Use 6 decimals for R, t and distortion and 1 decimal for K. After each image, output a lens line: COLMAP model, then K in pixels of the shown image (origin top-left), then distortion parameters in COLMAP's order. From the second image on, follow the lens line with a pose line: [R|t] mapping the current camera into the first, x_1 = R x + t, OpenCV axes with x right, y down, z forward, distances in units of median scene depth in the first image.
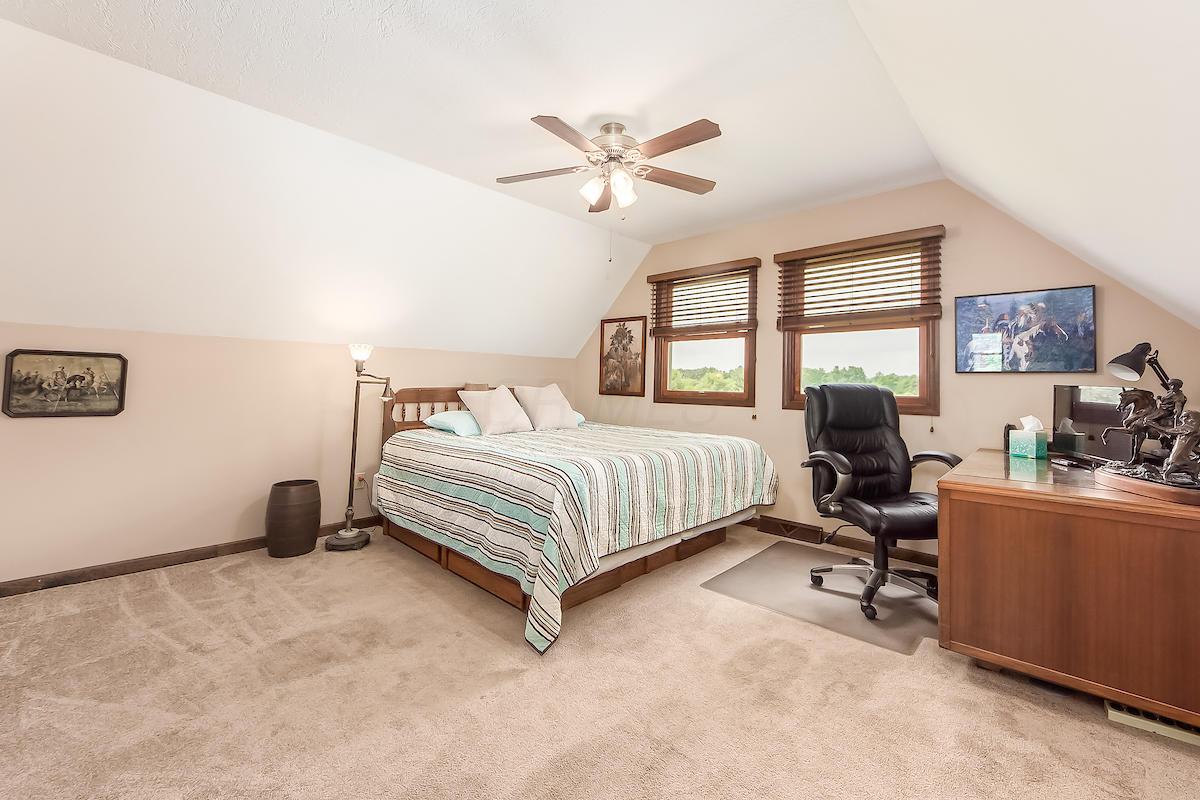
lens RADIAL K [[515.6, 0, 600.2], [0, 515.6, 375.9], [0, 0, 1]] dist [0.001932, -0.000042]
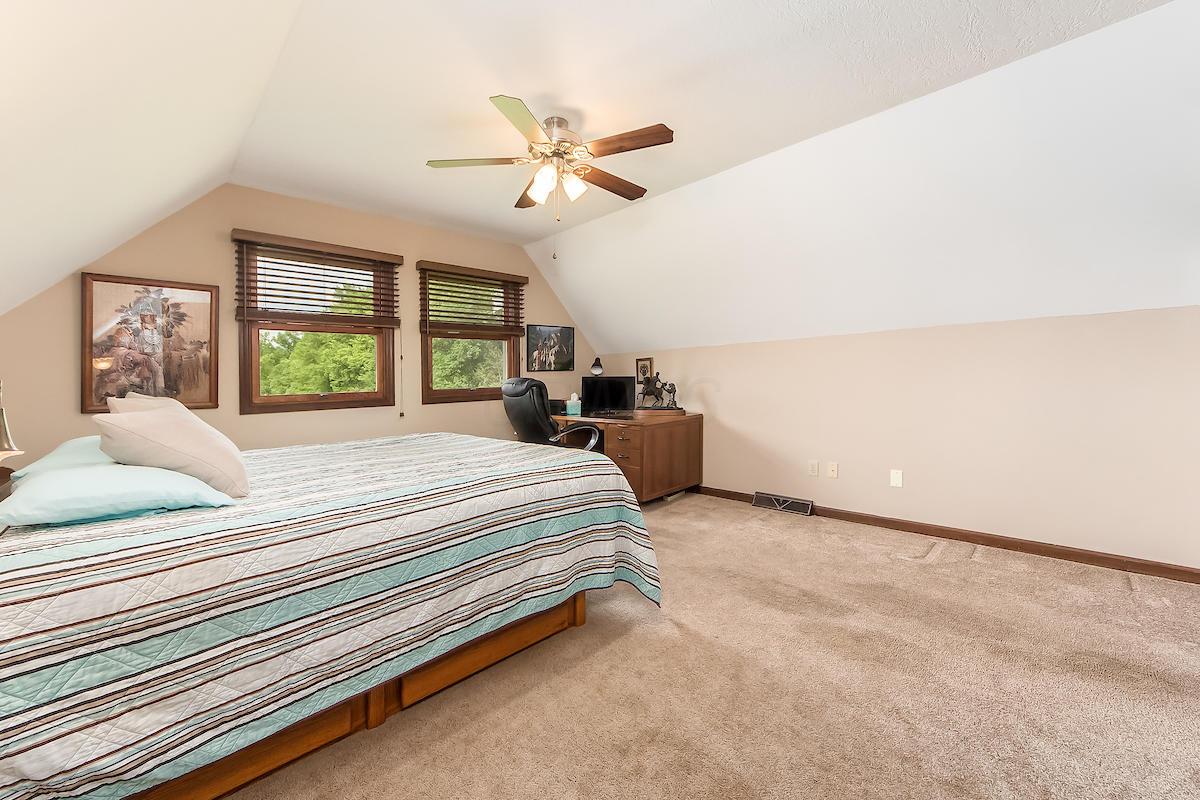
lens RADIAL K [[465.1, 0, 600.0], [0, 465.1, 400.0], [0, 0, 1]] dist [-0.000516, -0.000015]
pose [[0.008372, -0.061157, 0.998093, -0.770470], [0.012282, 0.998059, 0.061052, -0.000943], [-0.999890, 0.011747, 0.009107, 0.750109]]
